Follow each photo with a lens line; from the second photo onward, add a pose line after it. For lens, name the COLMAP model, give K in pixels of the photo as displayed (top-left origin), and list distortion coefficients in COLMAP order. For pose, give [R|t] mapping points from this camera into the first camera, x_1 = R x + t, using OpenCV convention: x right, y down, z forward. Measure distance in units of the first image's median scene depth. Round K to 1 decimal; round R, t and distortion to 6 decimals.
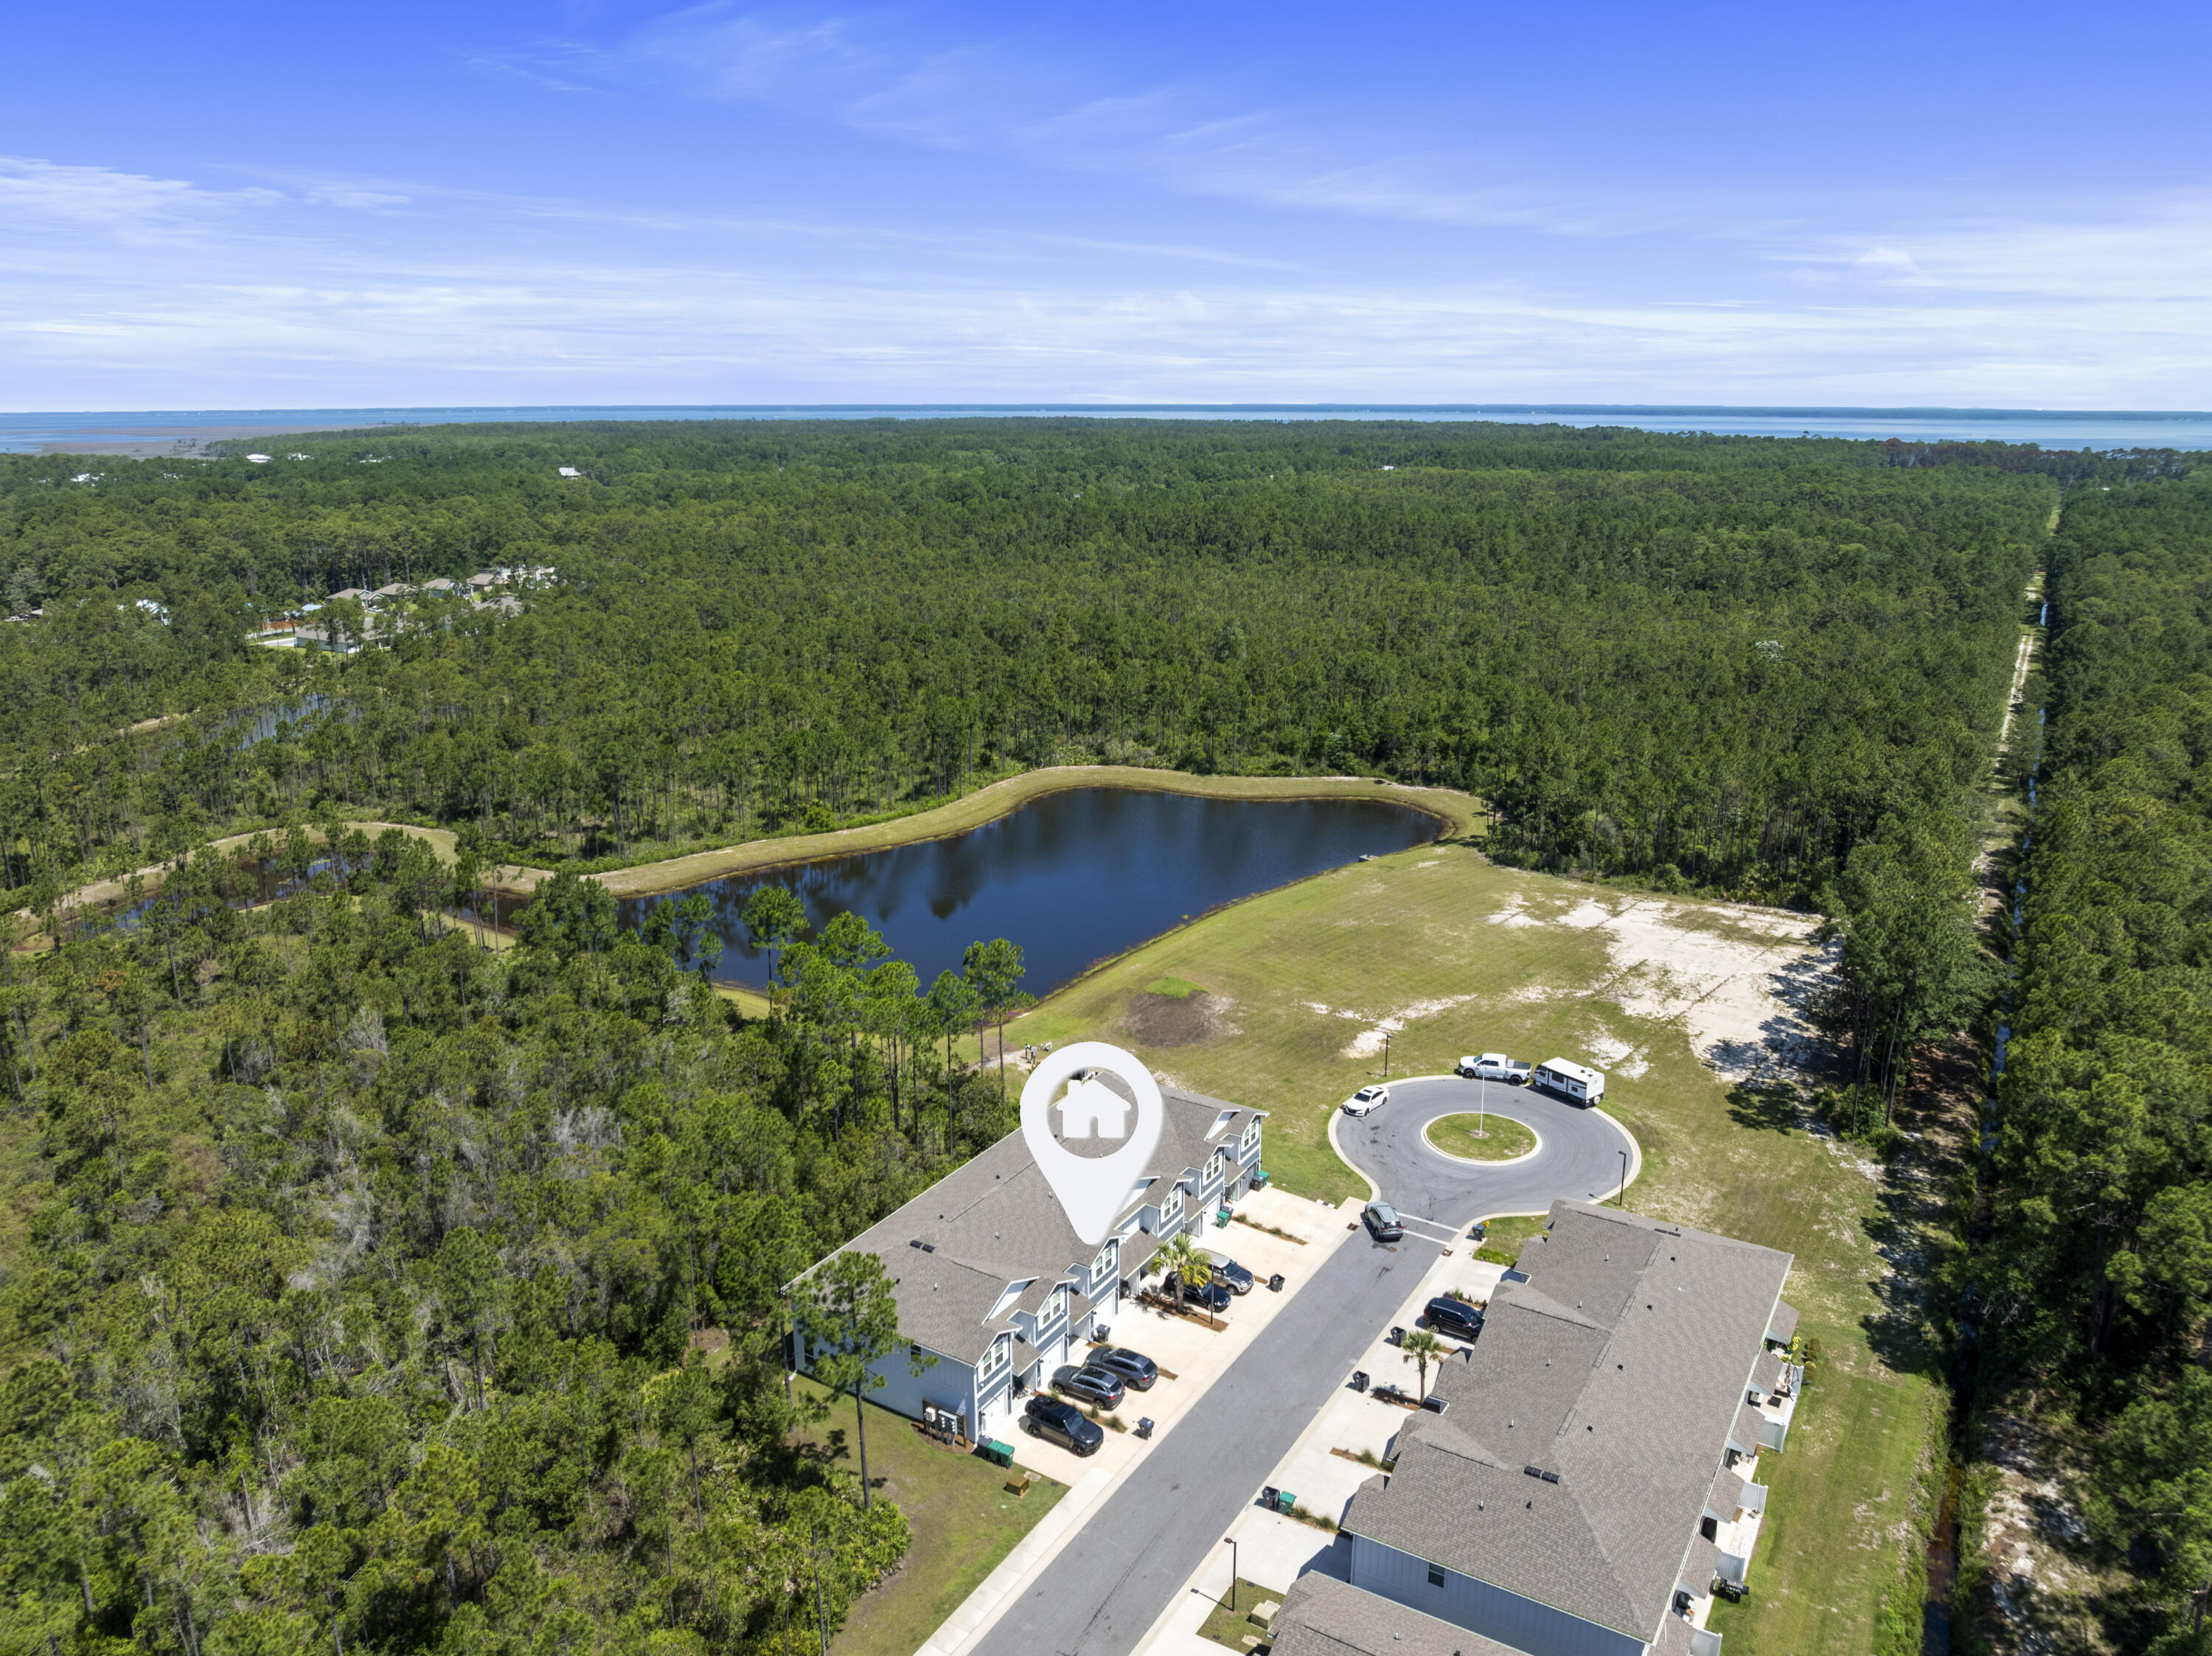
lens RADIAL K [[1549.4, 0, 1112.6], [0, 1549.4, 821.9], [0, 0, 1]] dist [-0.033977, -0.001507]
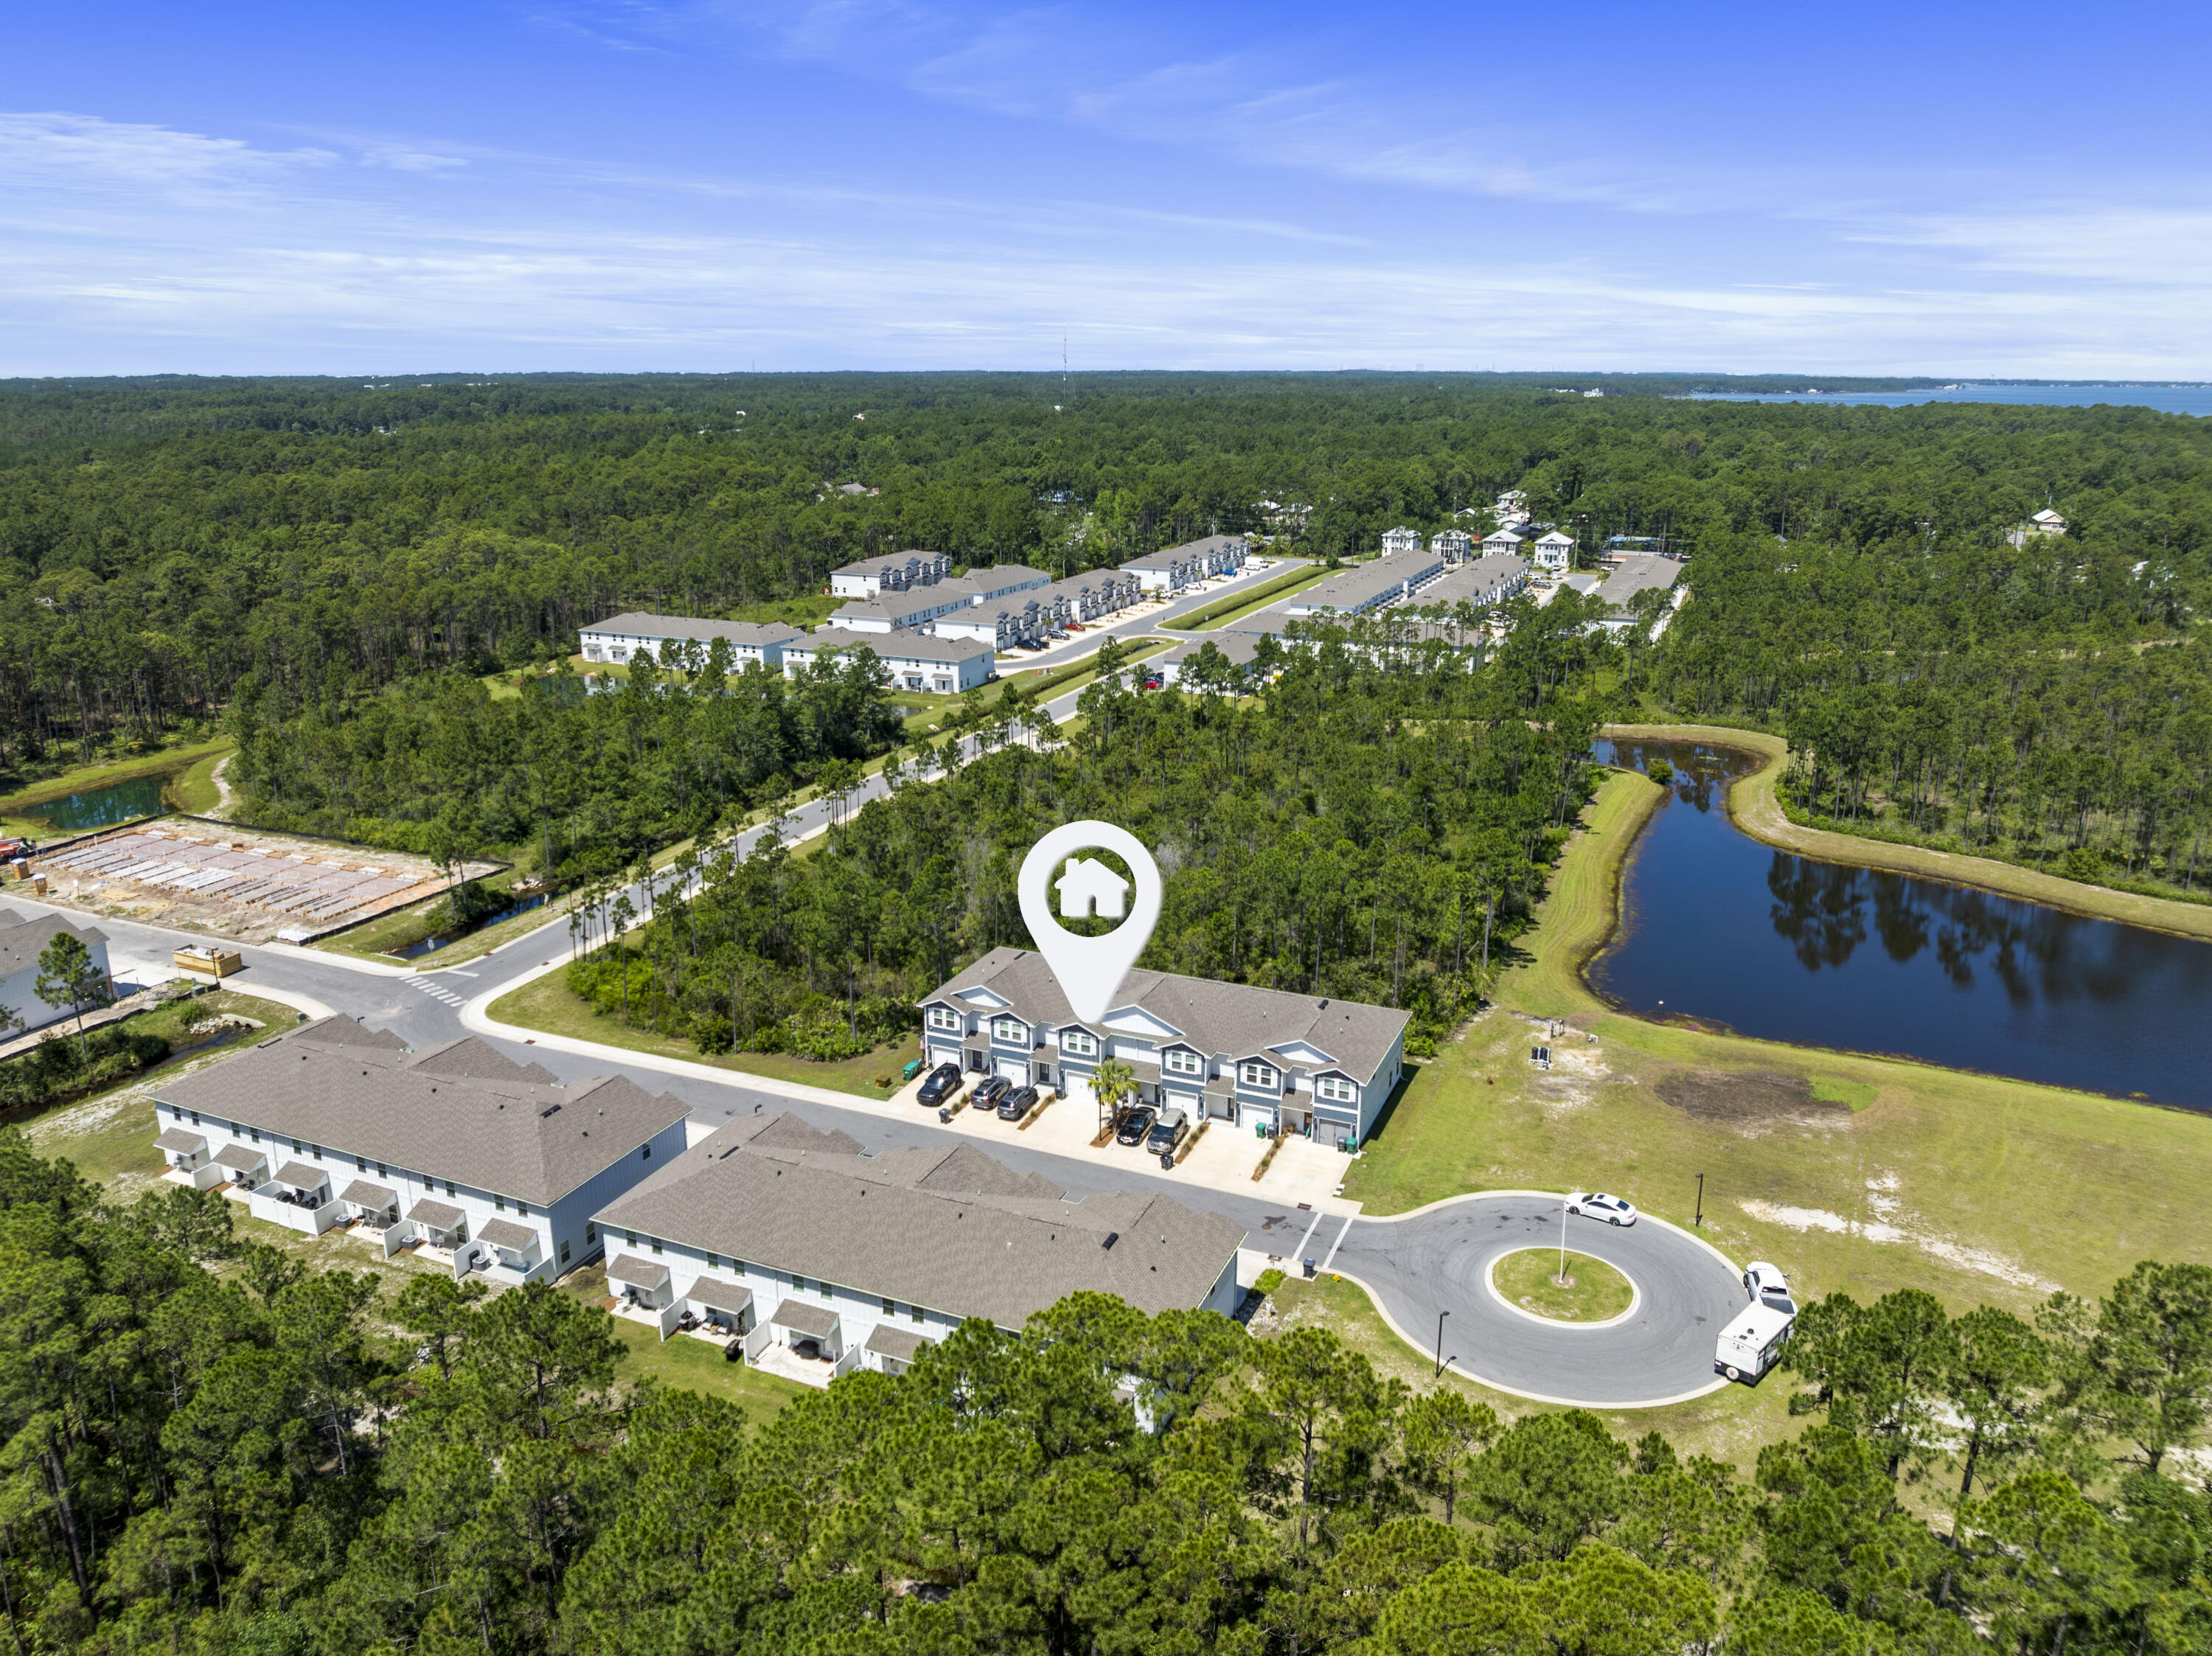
lens RADIAL K [[1584.6, 0, 1090.0], [0, 1584.6, 859.8], [0, 0, 1]] dist [-0.030512, -0.003957]
pose [[0.135269, 0.298415, -0.944802, 0.719237], [-0.257763, 0.931331, 0.257256, -0.112805], [0.956692, 0.208737, 0.202900, 0.449435]]
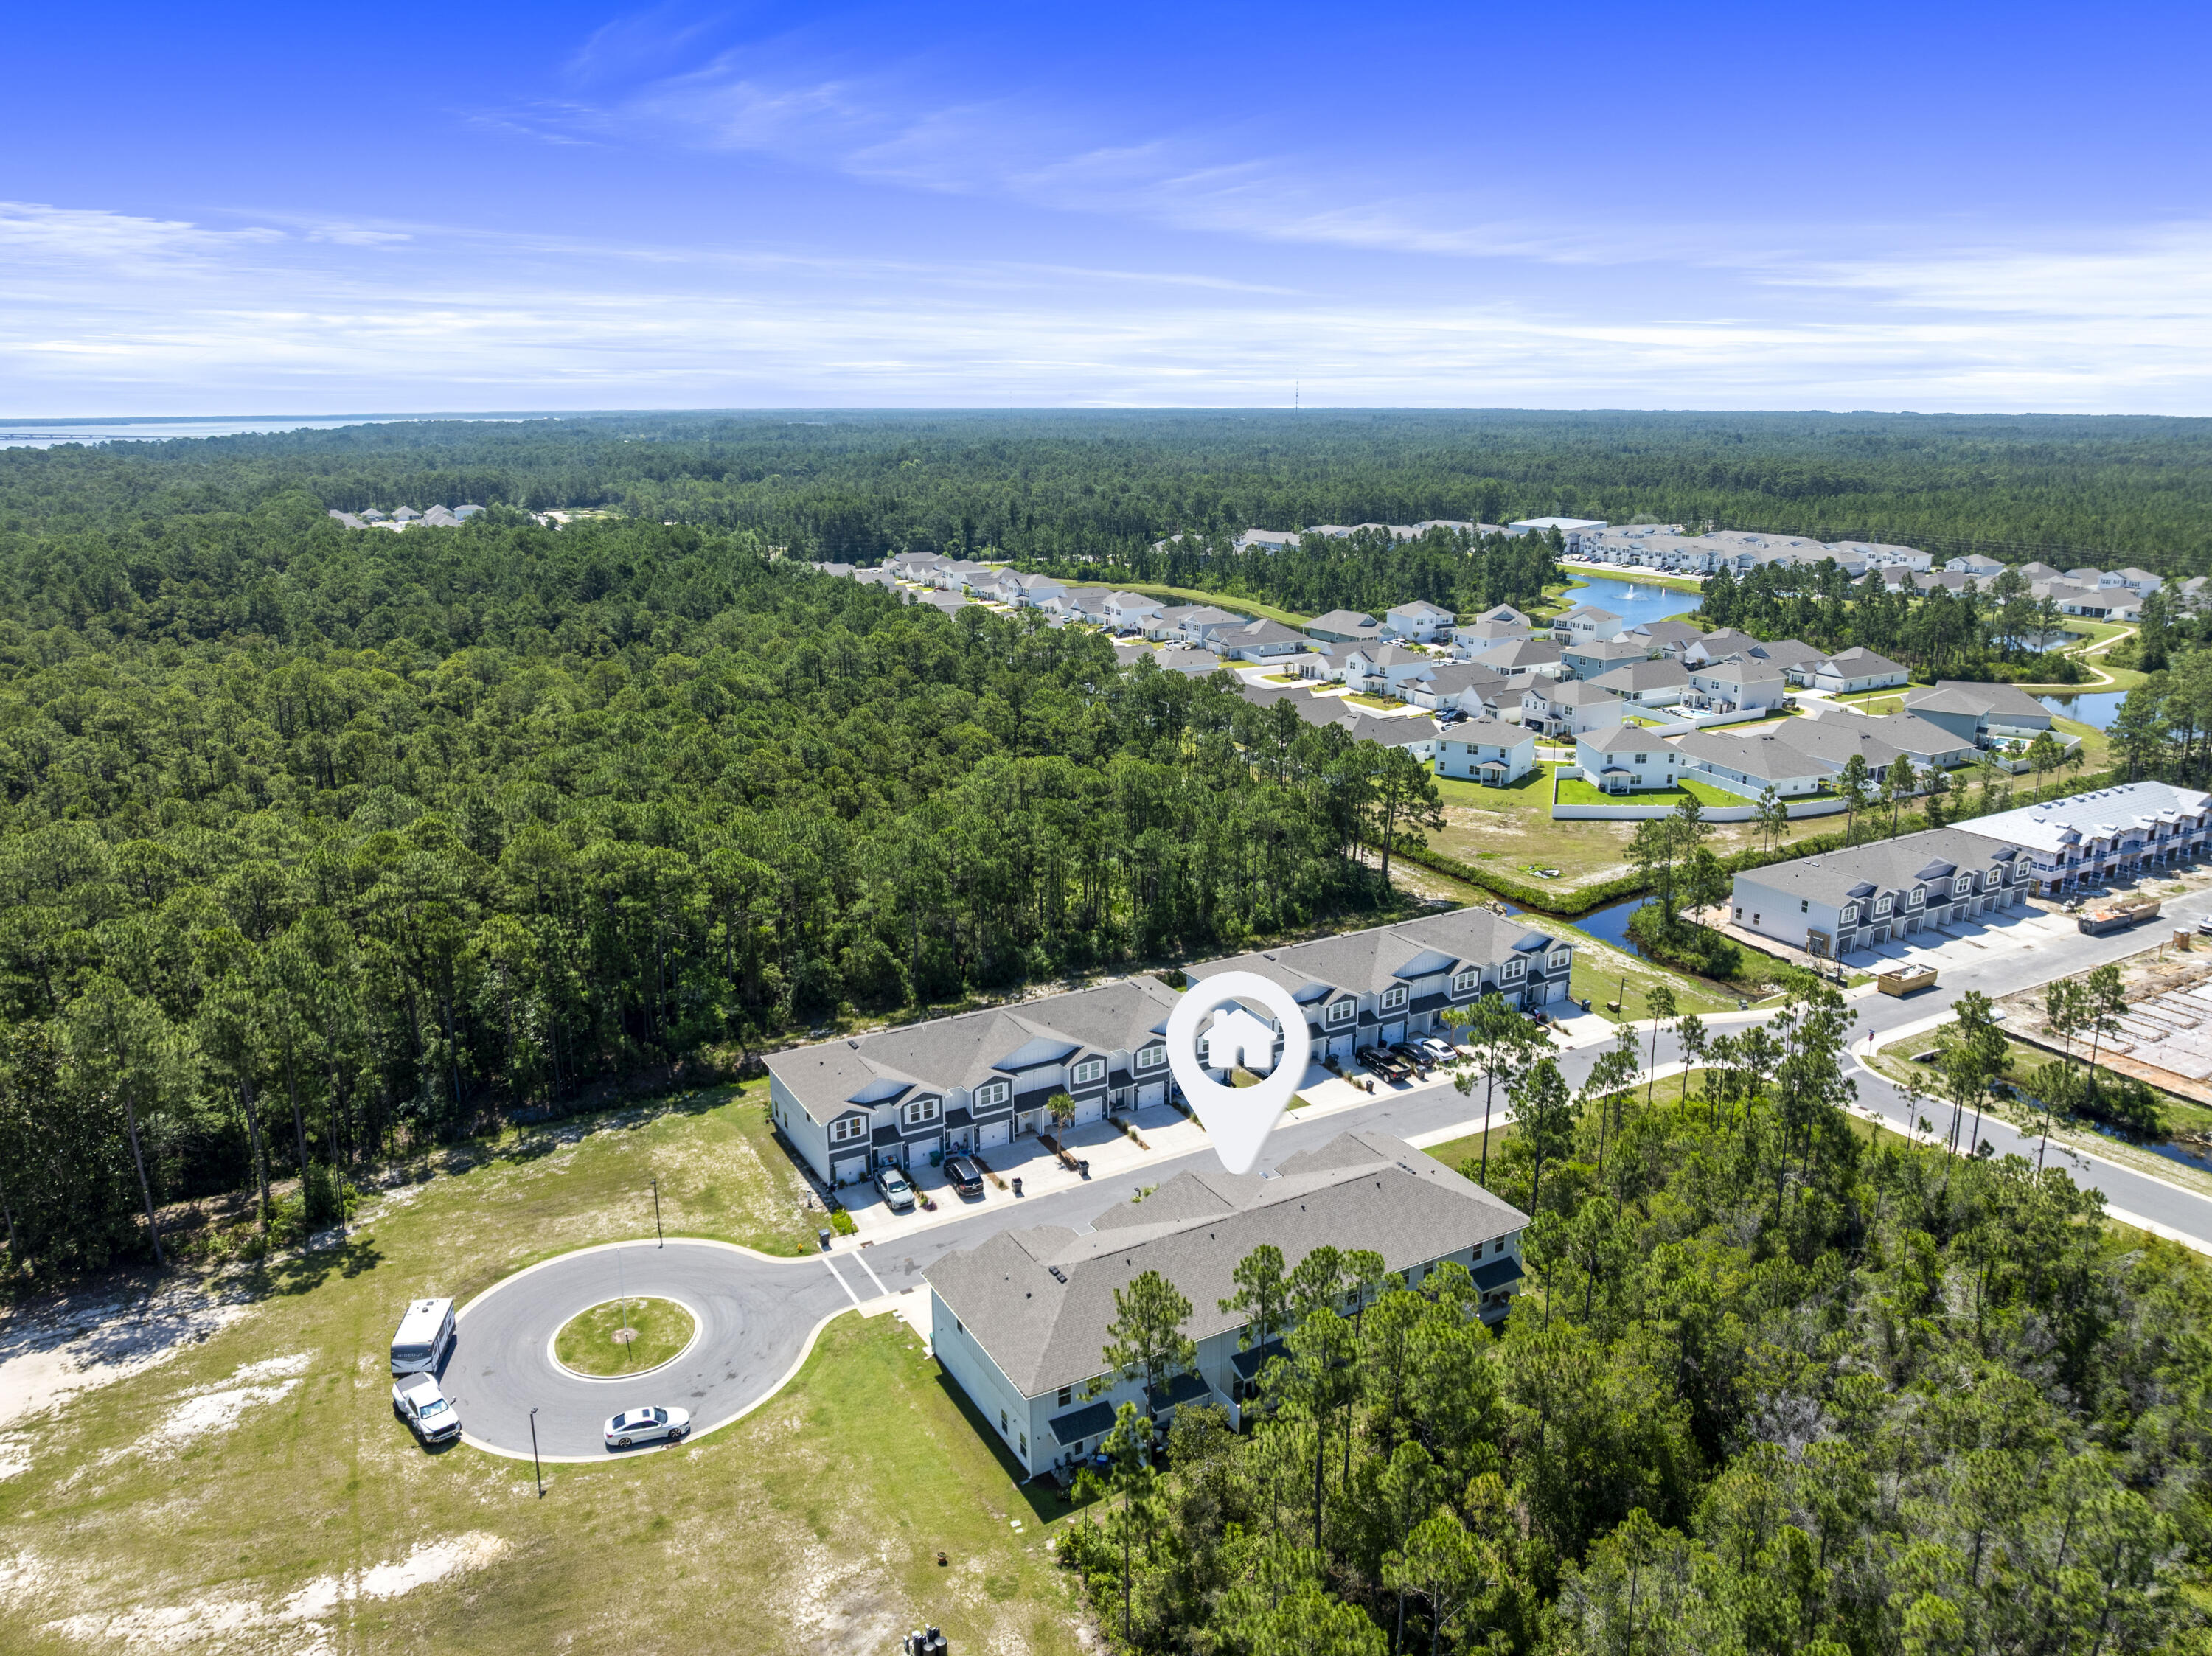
lens RADIAL K [[1549.4, 0, 1112.6], [0, 1549.4, 821.9], [0, 0, 1]] dist [-0.033977, -0.001507]
pose [[-0.876622, -0.119759, 0.466038, -0.252794], [0.129587, 0.873990, 0.468347, -0.290451], [-0.463402, 0.470956, -0.750639, 1.080363]]
